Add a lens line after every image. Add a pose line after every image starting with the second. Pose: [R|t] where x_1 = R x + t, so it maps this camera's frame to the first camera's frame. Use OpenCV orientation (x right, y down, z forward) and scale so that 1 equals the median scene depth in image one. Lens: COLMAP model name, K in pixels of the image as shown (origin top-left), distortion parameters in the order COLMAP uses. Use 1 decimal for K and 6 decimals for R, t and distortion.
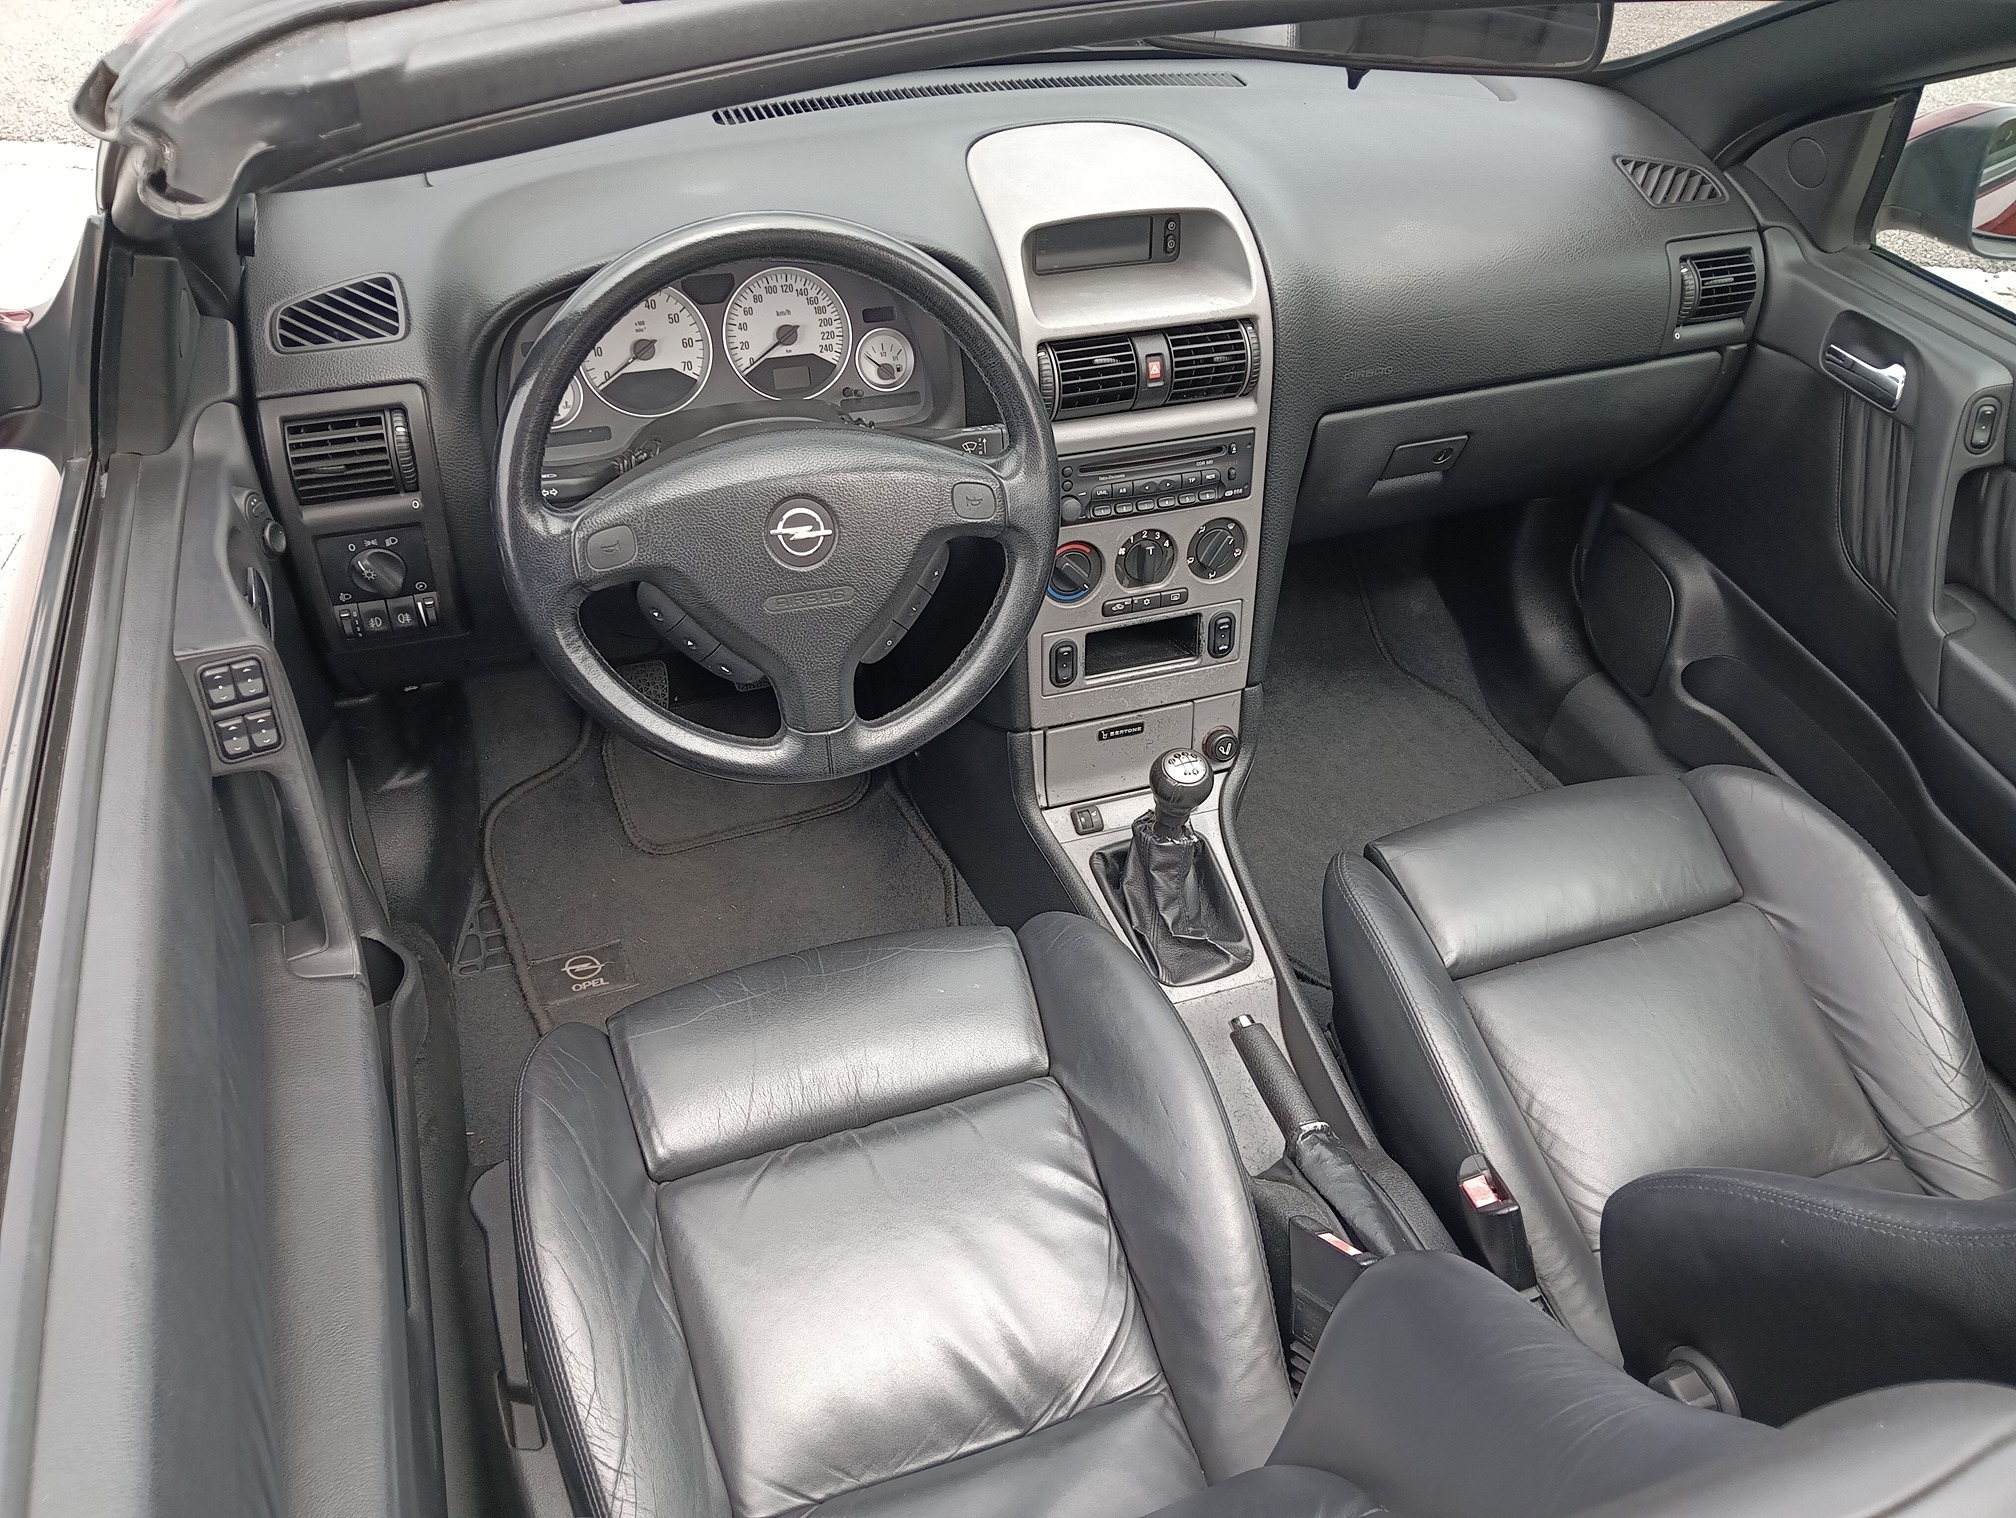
lens RADIAL K [[1607.1, 0, 1008.0], [0, 1607.1, 759.0], [0, 0, 1]] dist [-0.009594, -0.029533]
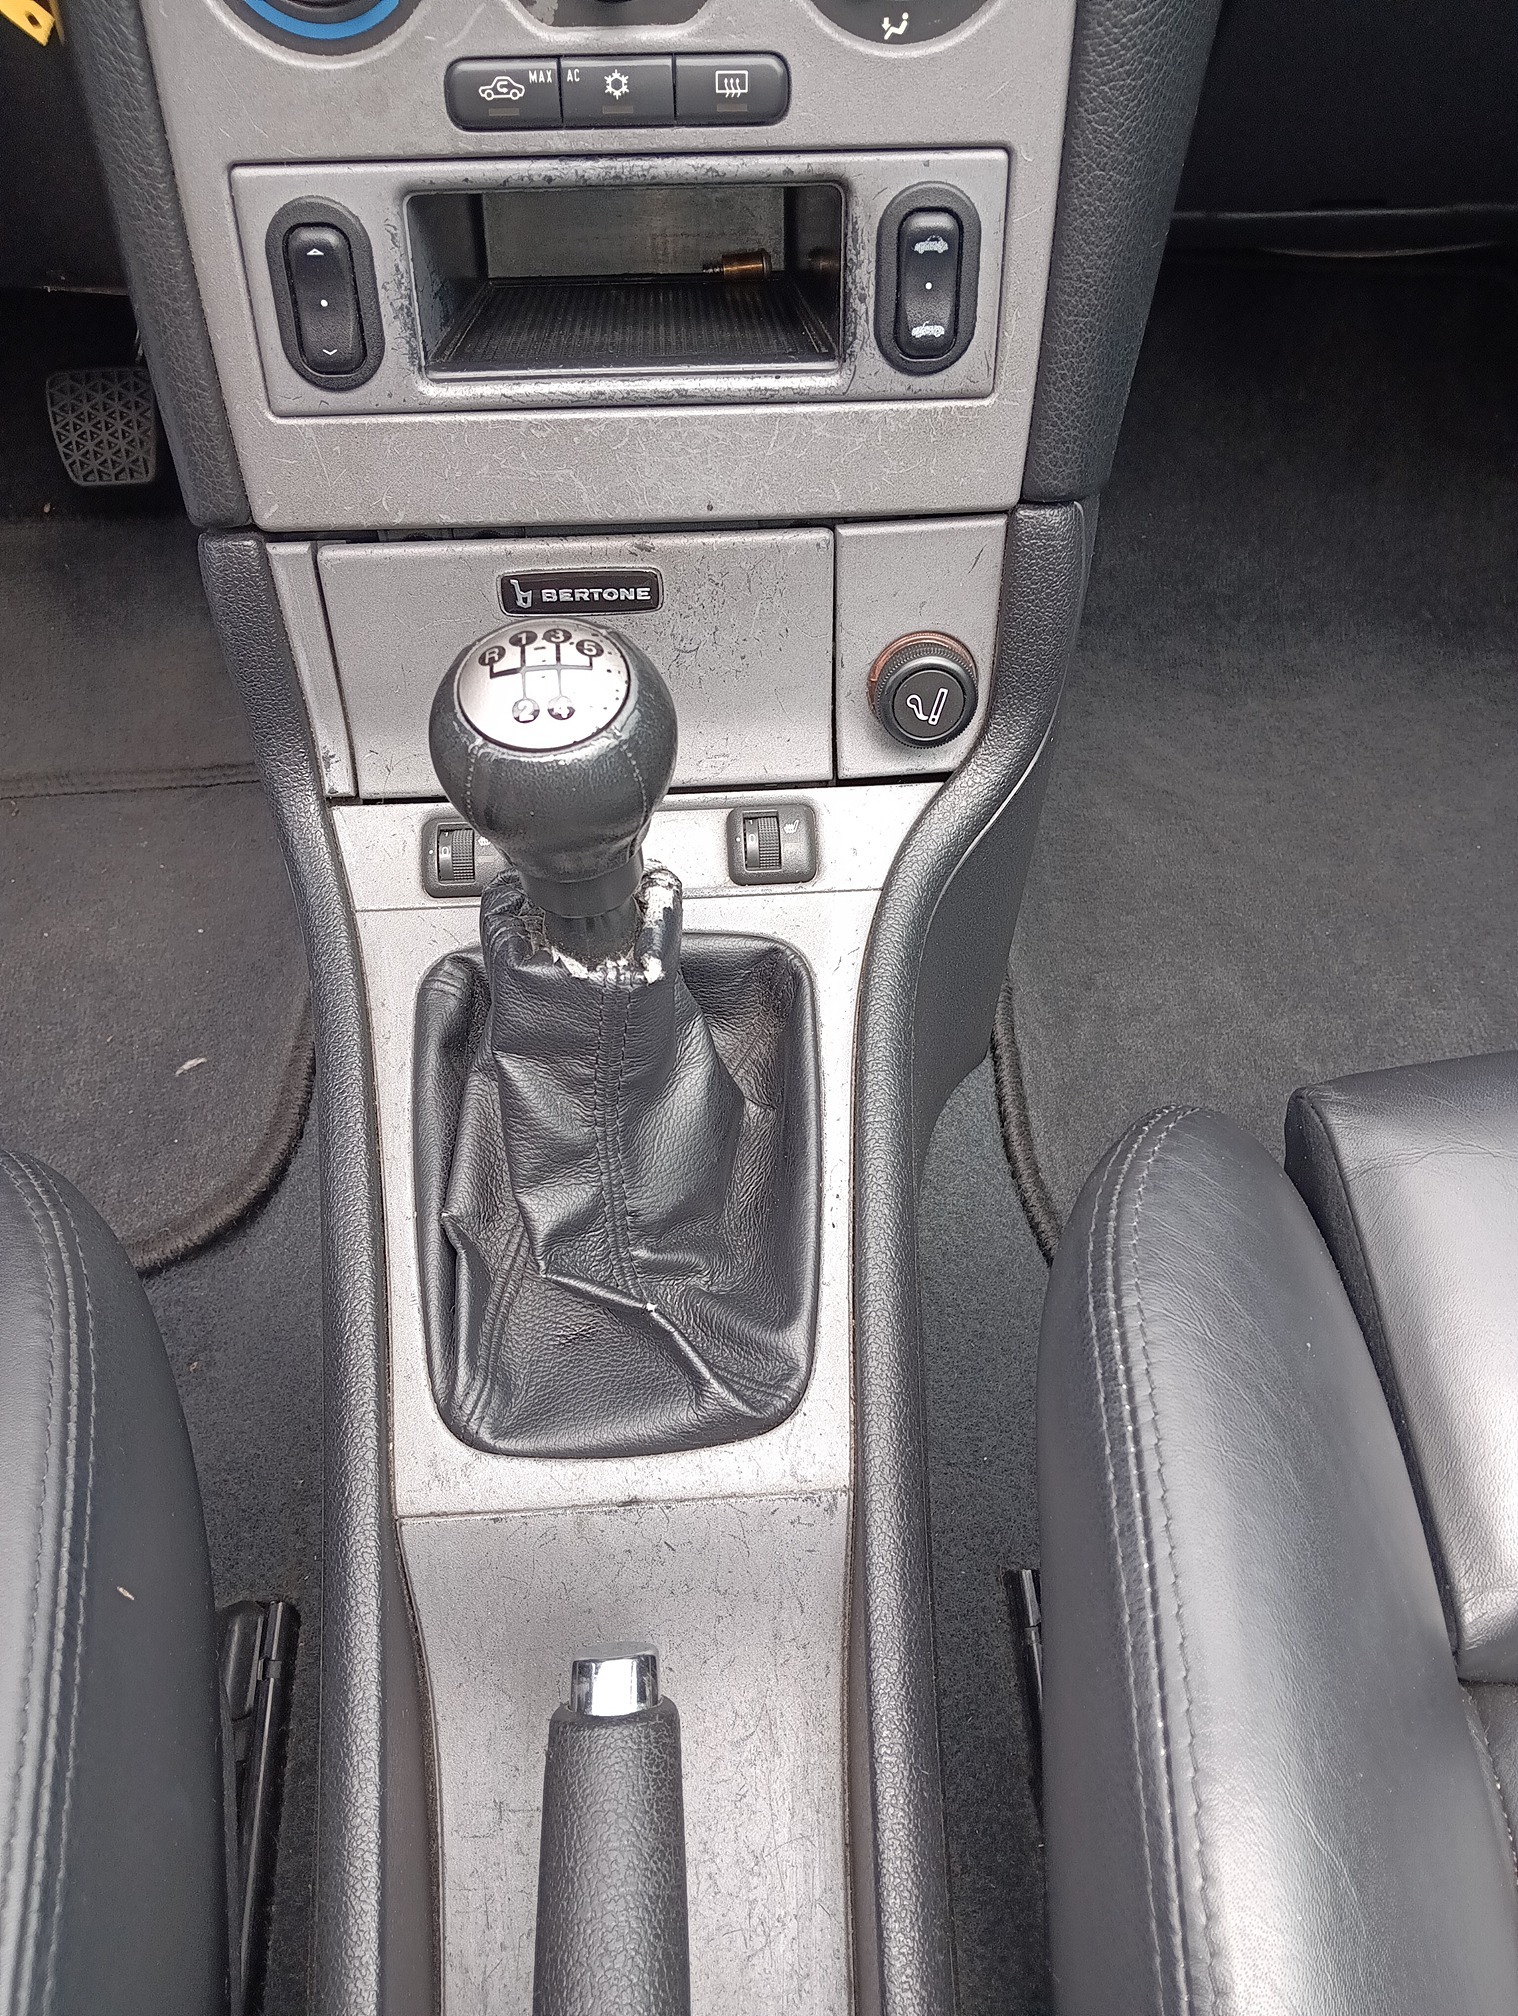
lens RADIAL K [[1607.1, 0, 767.2], [0, 1607.1, 1053.7], [0, 0, 1]] dist [-0.009594, -0.029533]
pose [[0.956468, 0.186758, -0.224256, 0.195122], [-0.149152, 0.973310, 0.174418, 0.010693], [0.250845, -0.133377, 0.958795, 0.700838]]
